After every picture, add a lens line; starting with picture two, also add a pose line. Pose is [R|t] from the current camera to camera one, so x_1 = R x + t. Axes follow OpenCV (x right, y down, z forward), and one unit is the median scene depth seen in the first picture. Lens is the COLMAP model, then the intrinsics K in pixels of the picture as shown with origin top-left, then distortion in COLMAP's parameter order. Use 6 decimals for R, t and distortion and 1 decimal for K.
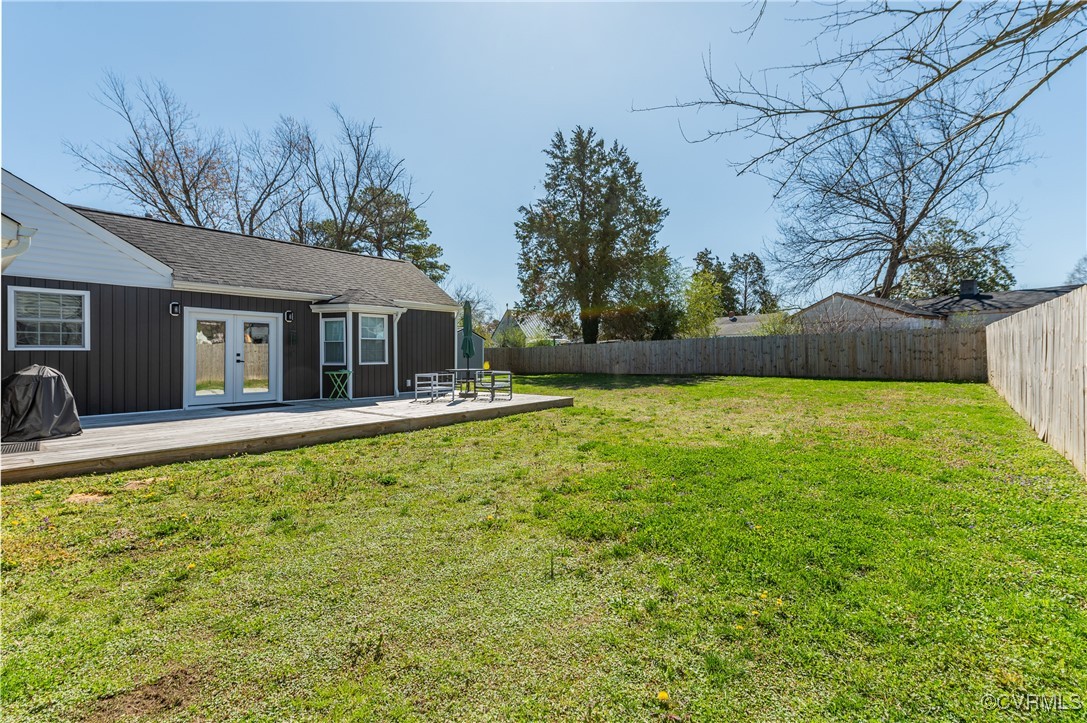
lens RADIAL K [[484.2, 0, 542.5], [0, 484.2, 358.7], [0, 0, 1]] dist [-0.000541, 0.000793]
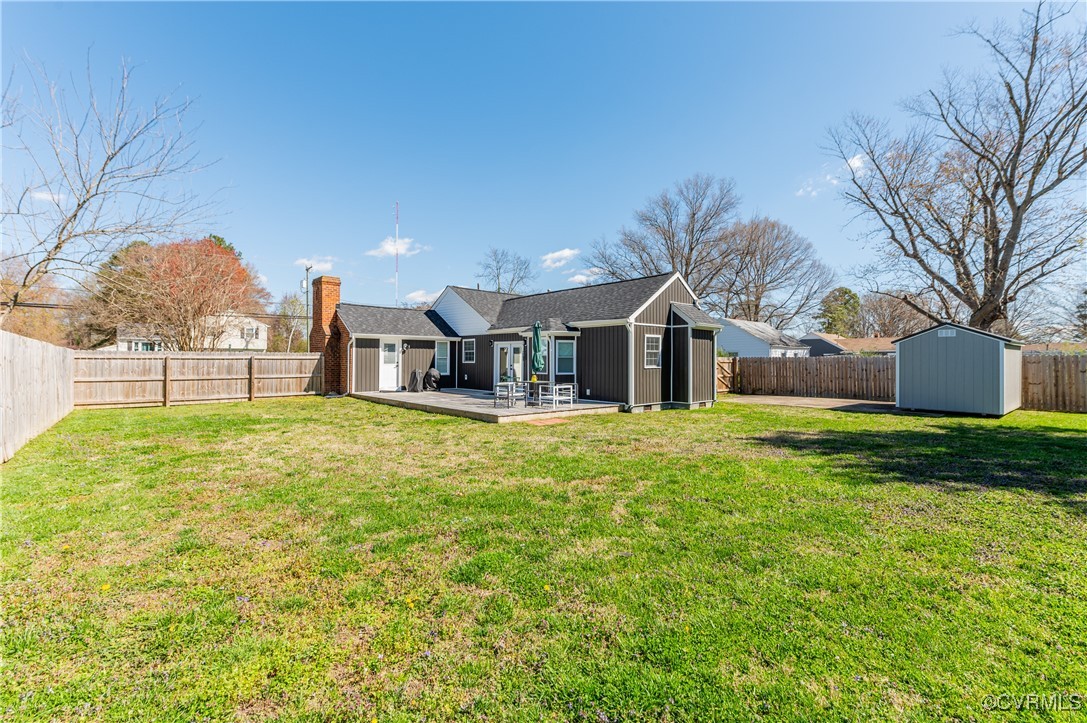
lens RADIAL K [[484.2, 0, 539.5], [0, 484.2, 353.6], [0, 0, 1]] dist [-0.000541, 0.000793]
pose [[-0.165006, -0.006920, -0.986268, 1.084041], [-0.008285, 0.999950, -0.005630, -0.041356], [0.986258, 0.007243, -0.165055, 1.328989]]
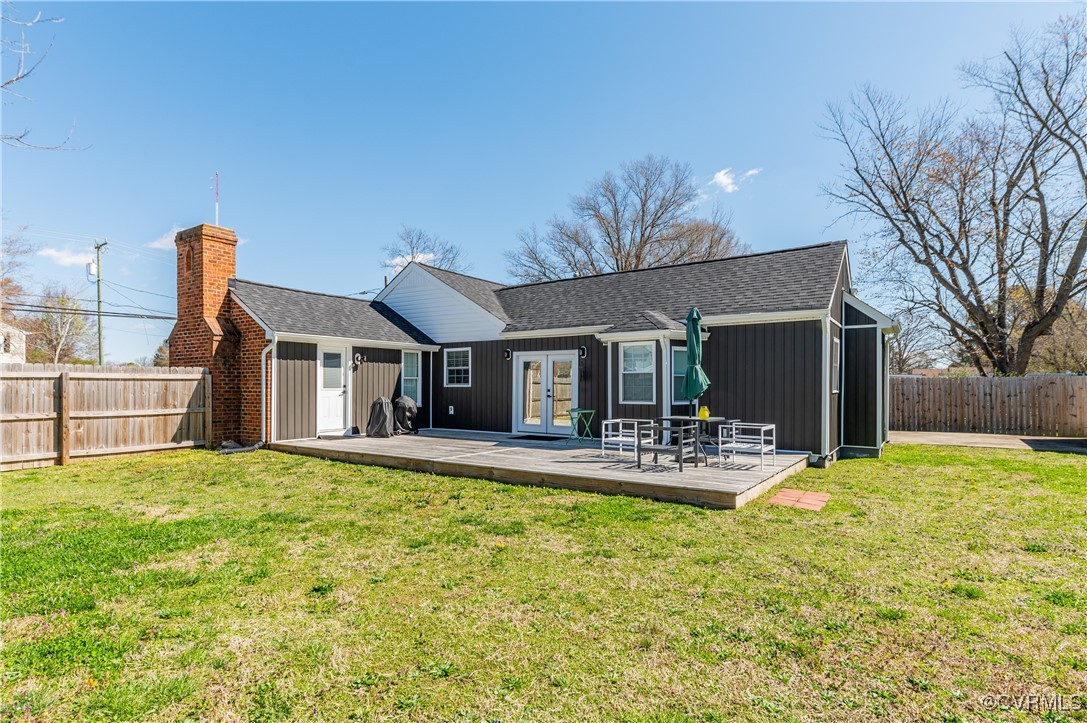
lens RADIAL K [[567.7, 0, 531.1], [0, 567.7, 387.6], [0, 0, 1]] dist [0.005790, -0.002532]
pose [[0.069847, 0.009272, -0.997515, 0.633588], [-0.007581, 0.999933, 0.008764, -0.024481], [0.997529, 0.006950, 0.069913, 0.821716]]
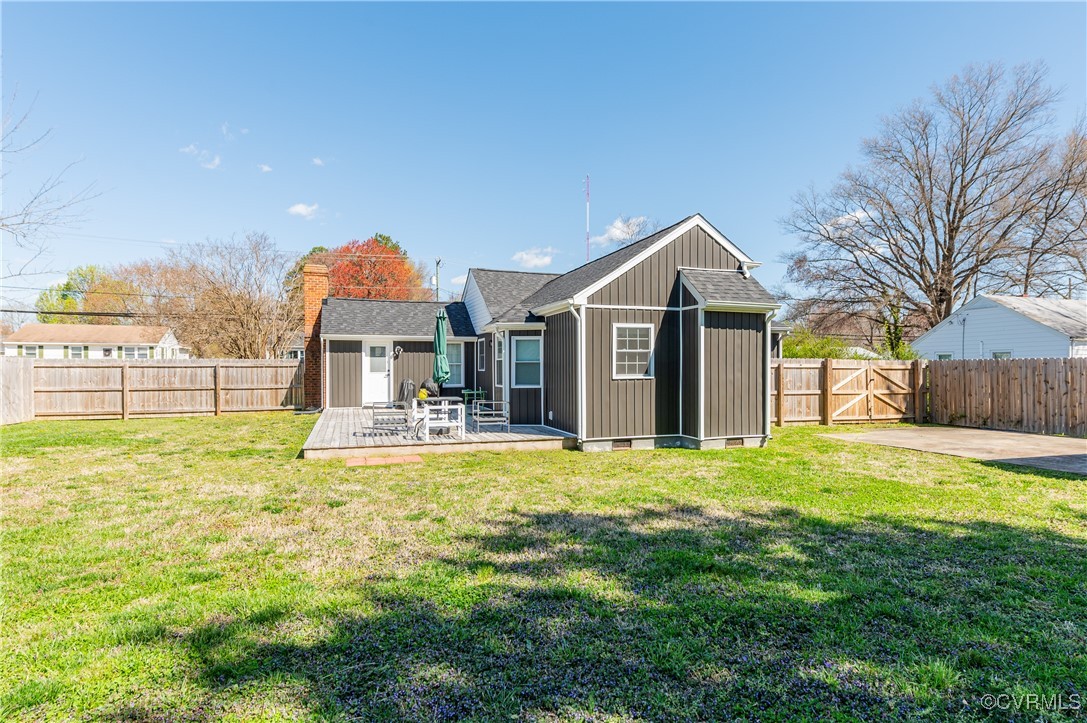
lens RADIAL K [[607.0, 0, 553.0], [0, 607.0, 365.9], [0, 0, 1]] dist [0.002476, -0.000498]
pose [[-0.527548, 0.005306, -0.849509, 0.638632], [-0.000536, 0.999978, 0.006578, -0.039383], [0.849525, 0.003925, -0.527534, 1.849825]]
